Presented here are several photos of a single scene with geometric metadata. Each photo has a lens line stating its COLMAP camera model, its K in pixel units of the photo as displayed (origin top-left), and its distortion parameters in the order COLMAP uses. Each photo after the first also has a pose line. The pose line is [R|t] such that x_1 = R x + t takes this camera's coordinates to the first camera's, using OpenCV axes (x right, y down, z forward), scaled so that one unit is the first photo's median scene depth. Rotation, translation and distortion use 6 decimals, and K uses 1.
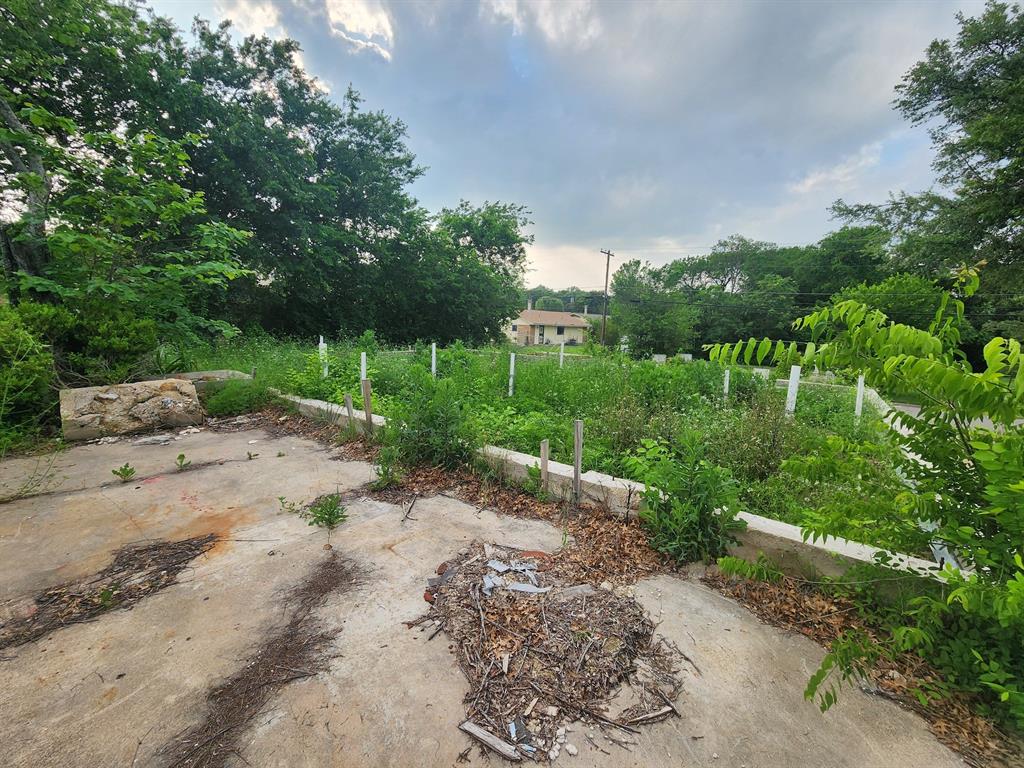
lens RADIAL K [[419.1, 0, 509.3], [0, 419.1, 371.6], [0, 0, 1]] dist [-0.001612, -0.000417]
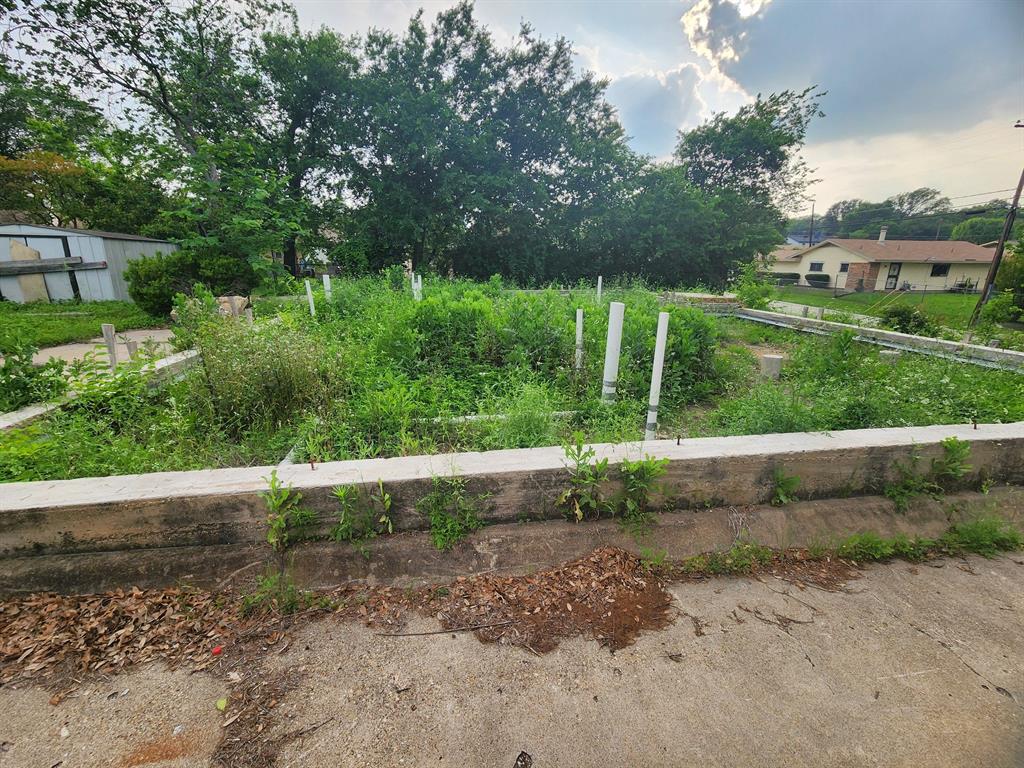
lens RADIAL K [[413.2, 0, 508.9], [0, 413.2, 372.4], [0, 0, 1]] dist [0.001986, 0.000223]
pose [[0.716189, 0.149048, -0.681805, 0.955223], [-0.058334, 0.986295, 0.154336, -0.004879], [0.695464, -0.070762, 0.715068, 0.520015]]
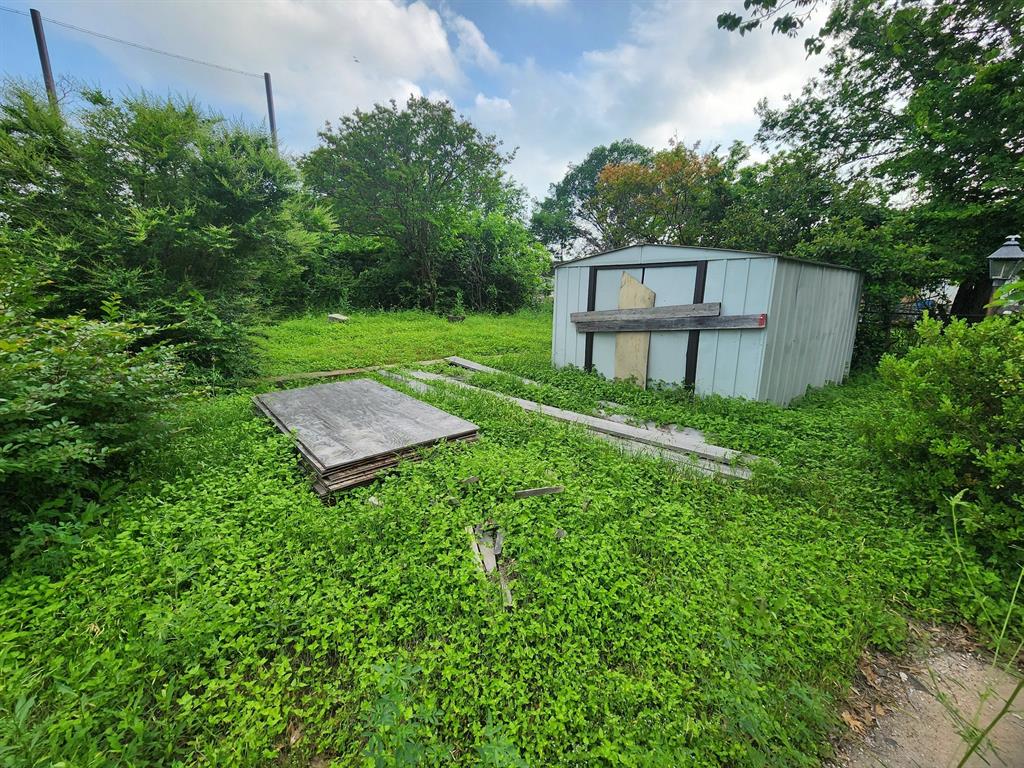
lens RADIAL K [[413.2, 0, 508.9], [0, 413.2, 372.4], [0, 0, 1]] dist [0.001986, 0.000223]
pose [[-0.270705, 0.149795, -0.950936, -0.492604], [-0.113155, 0.976020, 0.185958, -0.072477], [0.955989, 0.157943, -0.247264, 0.390864]]
